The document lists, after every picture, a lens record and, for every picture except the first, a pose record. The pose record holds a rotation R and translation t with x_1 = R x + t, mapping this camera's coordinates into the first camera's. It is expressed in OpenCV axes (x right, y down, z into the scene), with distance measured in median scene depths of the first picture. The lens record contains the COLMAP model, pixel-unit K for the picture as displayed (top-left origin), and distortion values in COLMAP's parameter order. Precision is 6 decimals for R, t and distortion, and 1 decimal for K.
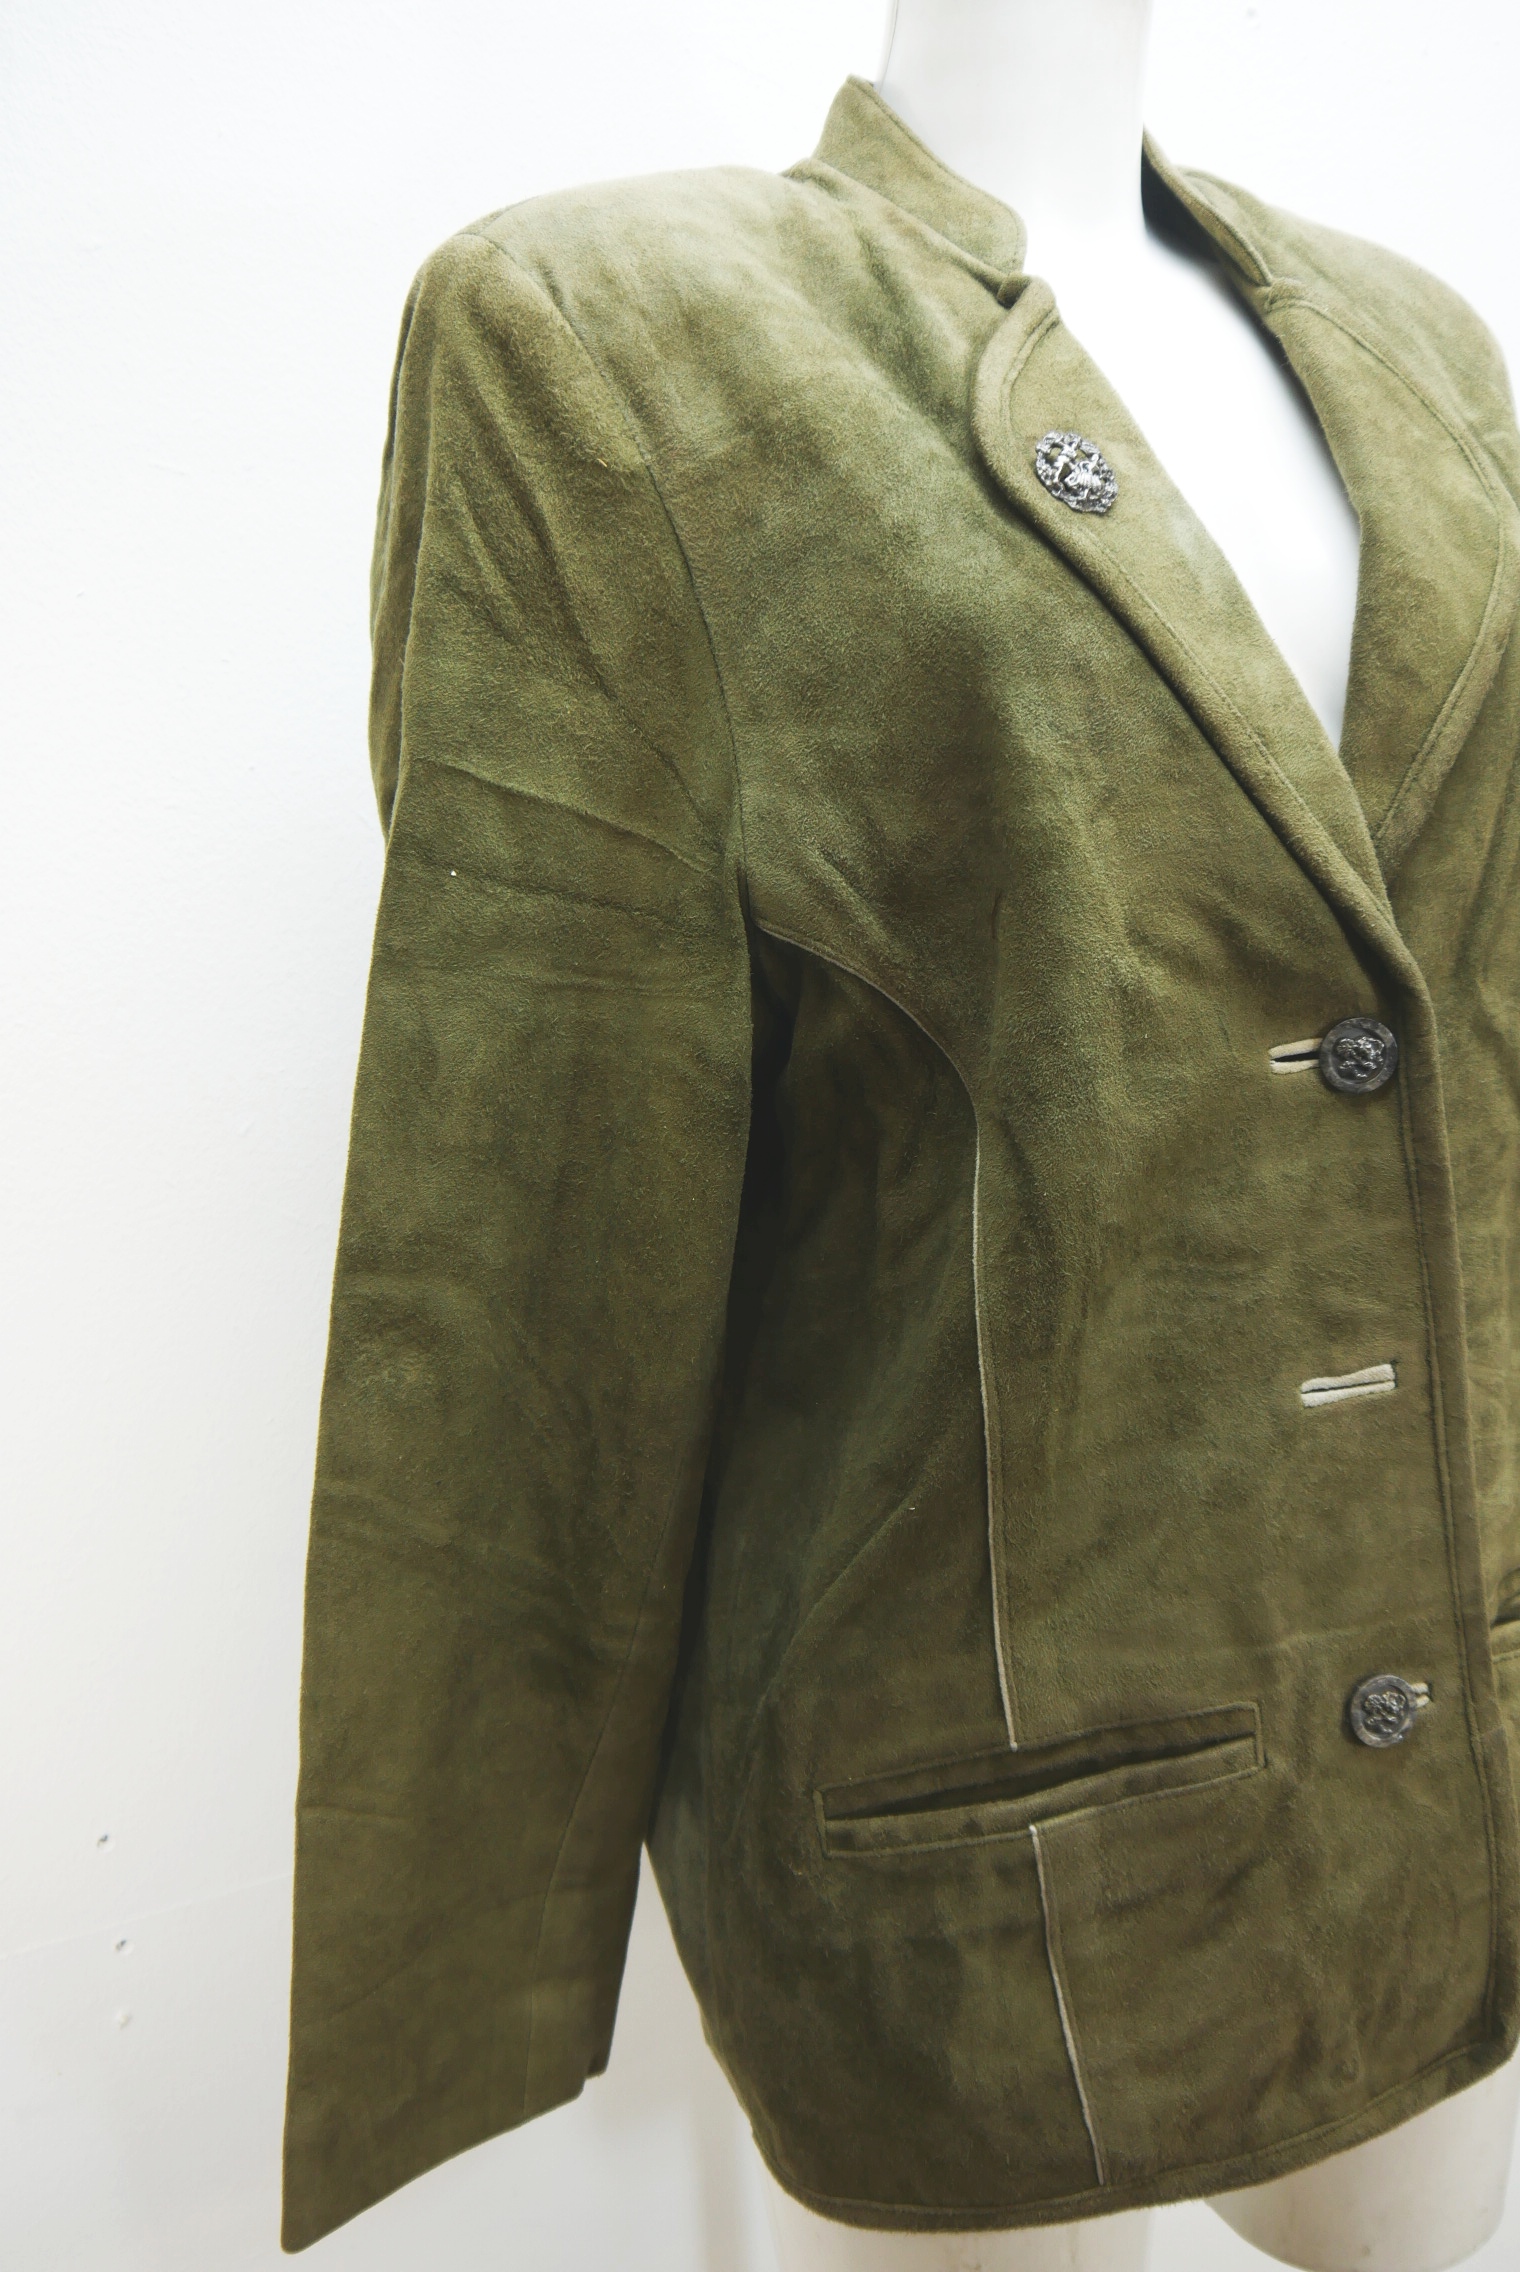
lens RADIAL K [[1890.4, 0, 760.0], [0, 1890.4, 1136.0], [0, 0, 1]] dist [-0.055434, 0.040665]
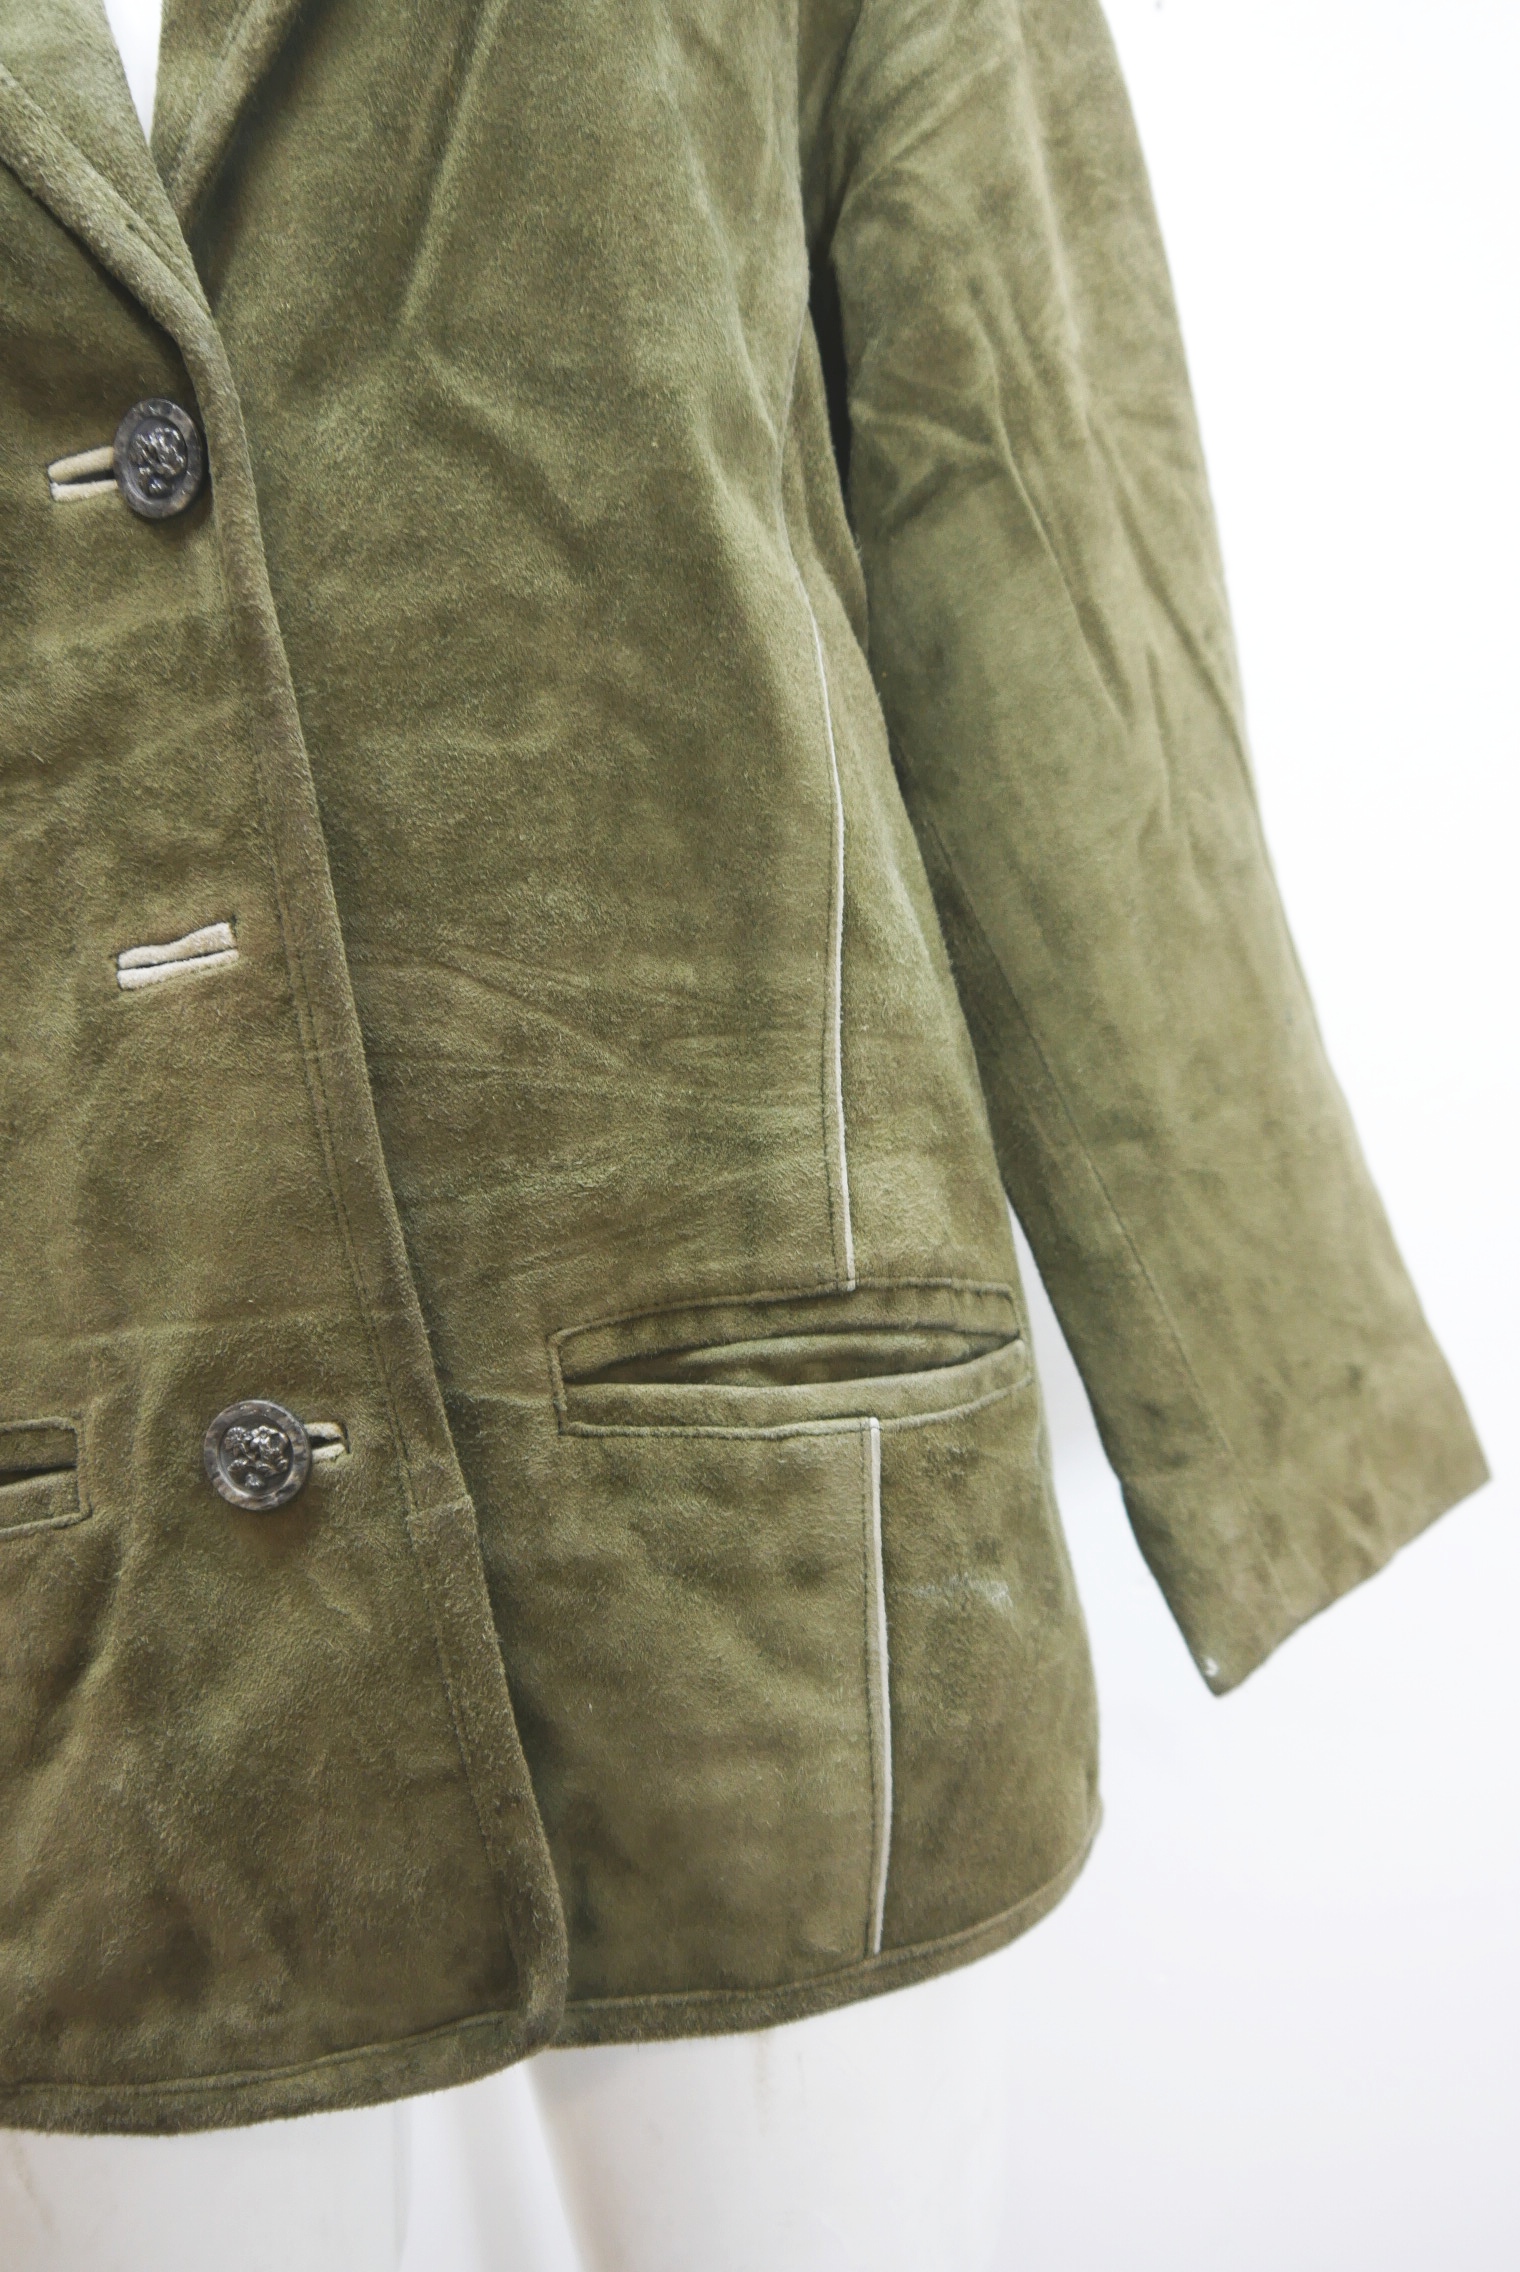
lens RADIAL K [[1890.4, 0, 760.0], [0, 1890.4, 1136.0], [0, 0, 1]] dist [-0.055434, 0.040665]
pose [[0.919581, 0.008092, -0.392818, 0.778426], [-0.012305, 0.999891, -0.008207, 0.201982], [0.392709, 0.012381, 0.919580, 0.465165]]
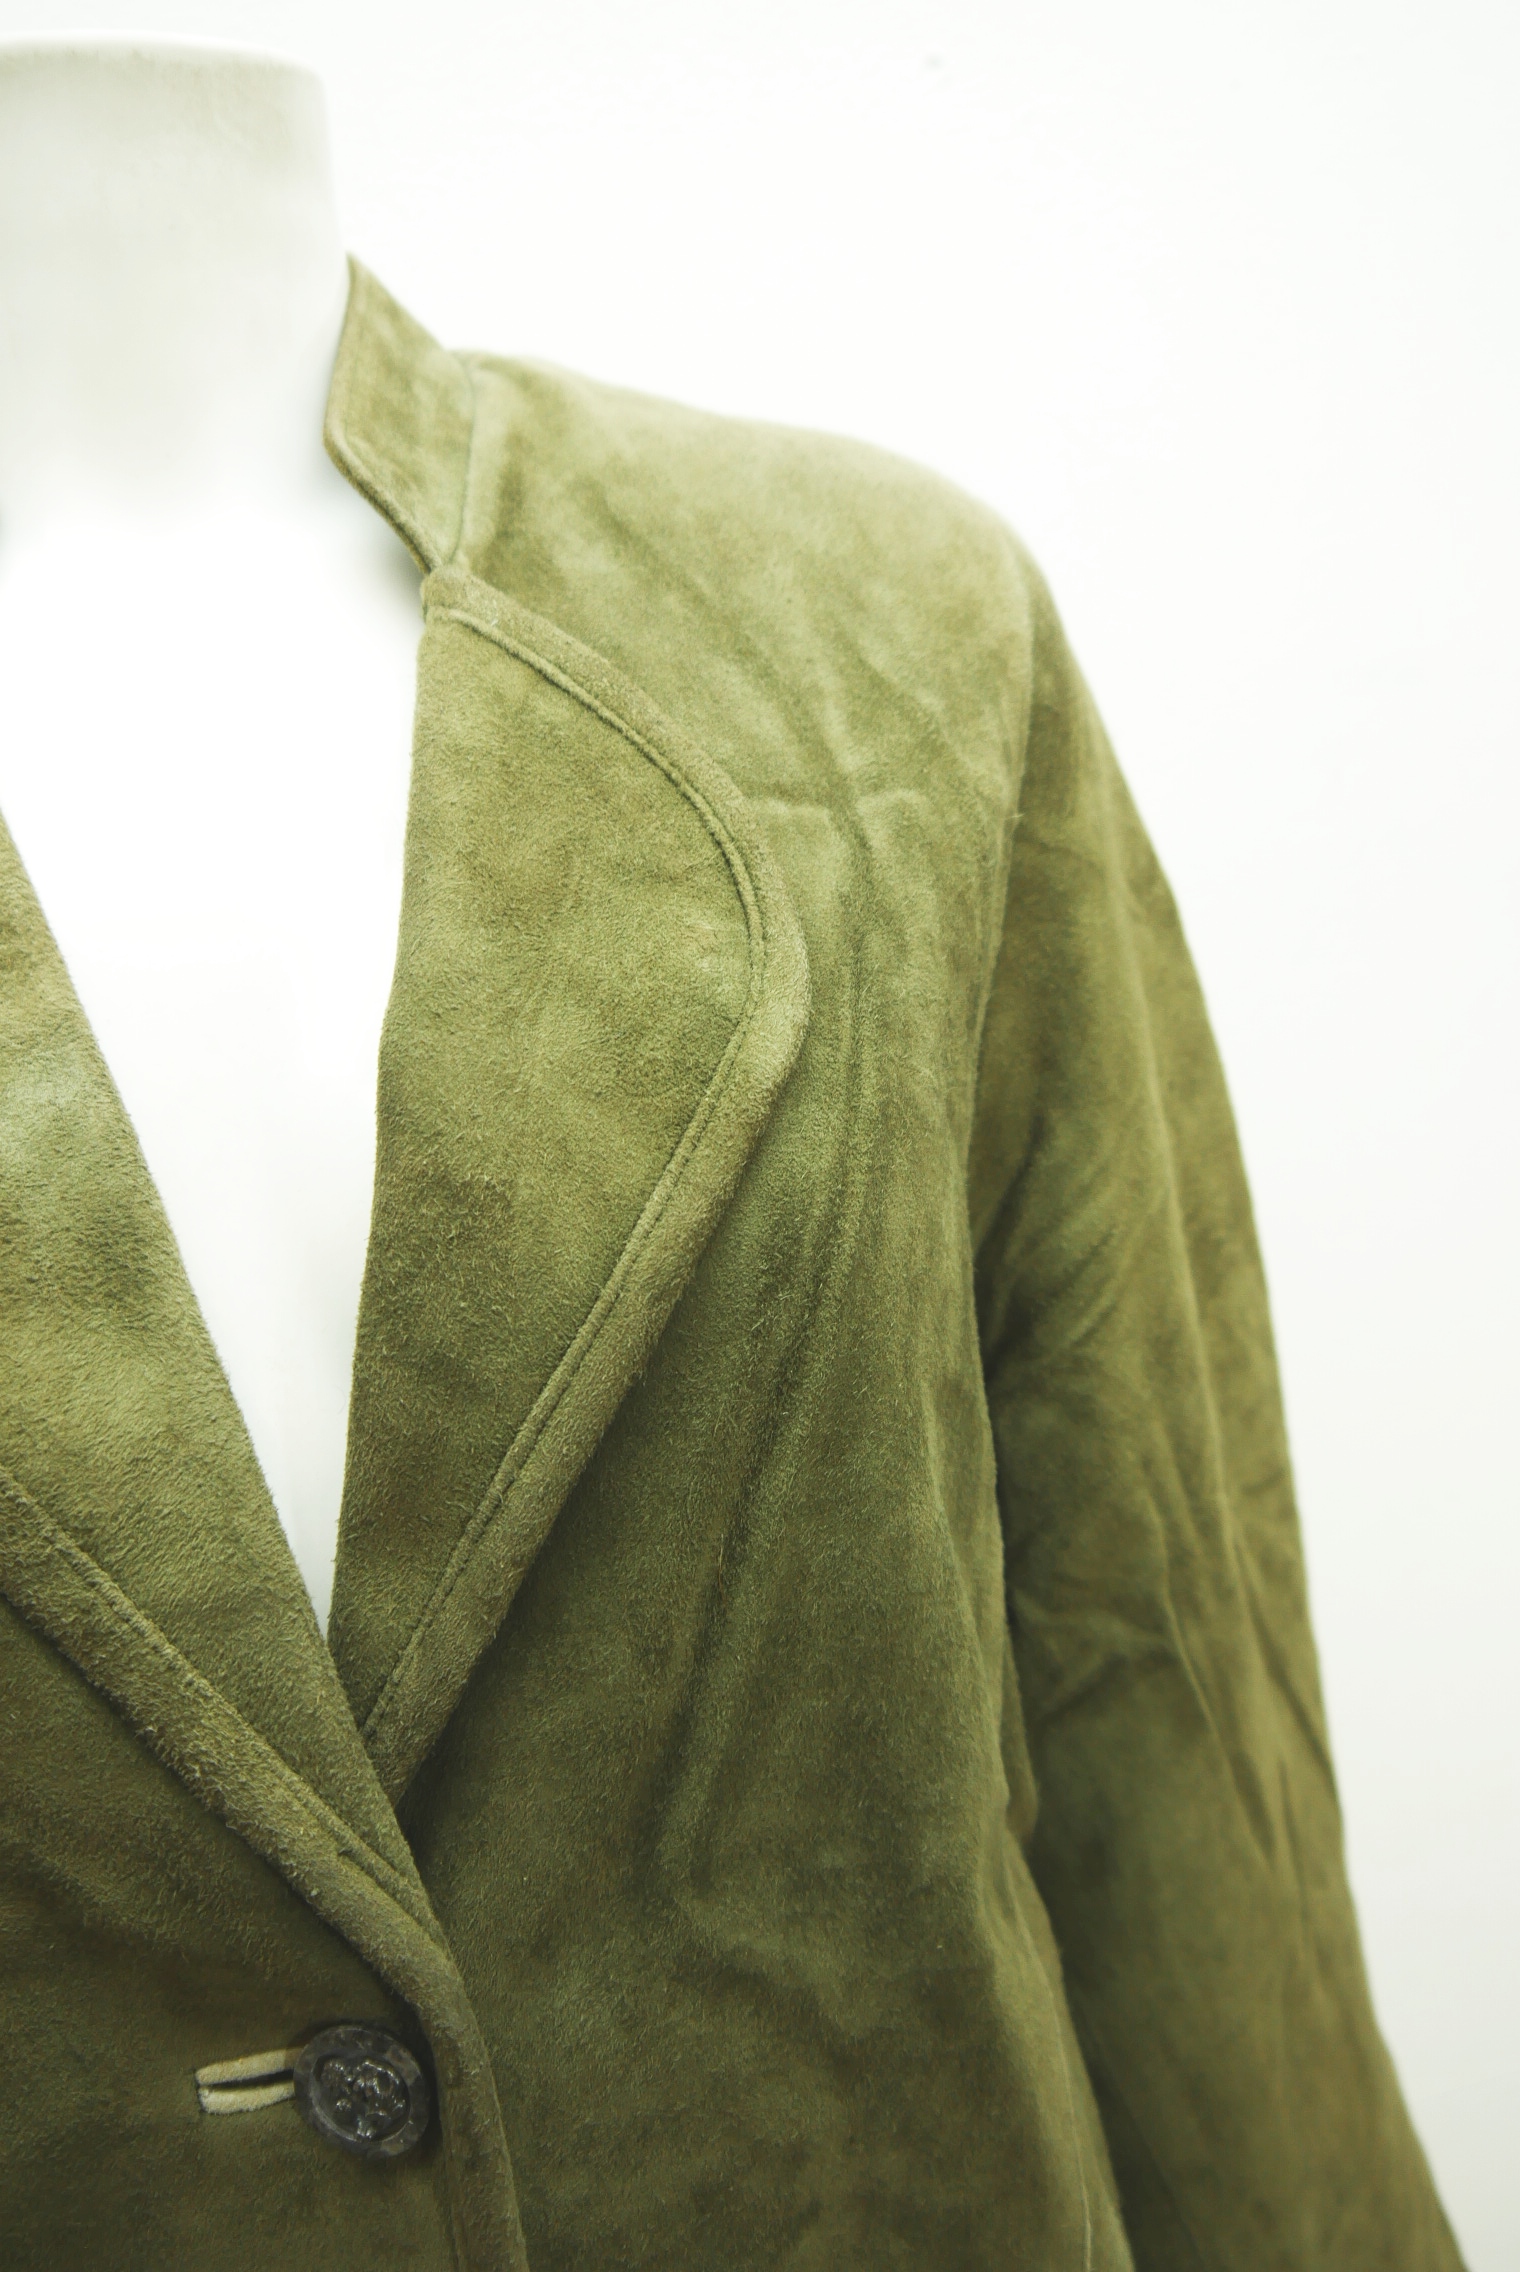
lens RADIAL K [[1890.4, 0, 760.0], [0, 1890.4, 1136.0], [0, 0, 1]] dist [-0.055434, 0.040665]
pose [[0.984002, -0.008893, -0.177937, 0.519873], [0.004708, 0.999703, -0.023928, -0.295222], [0.178097, 0.022708, 0.983751, 0.495194]]
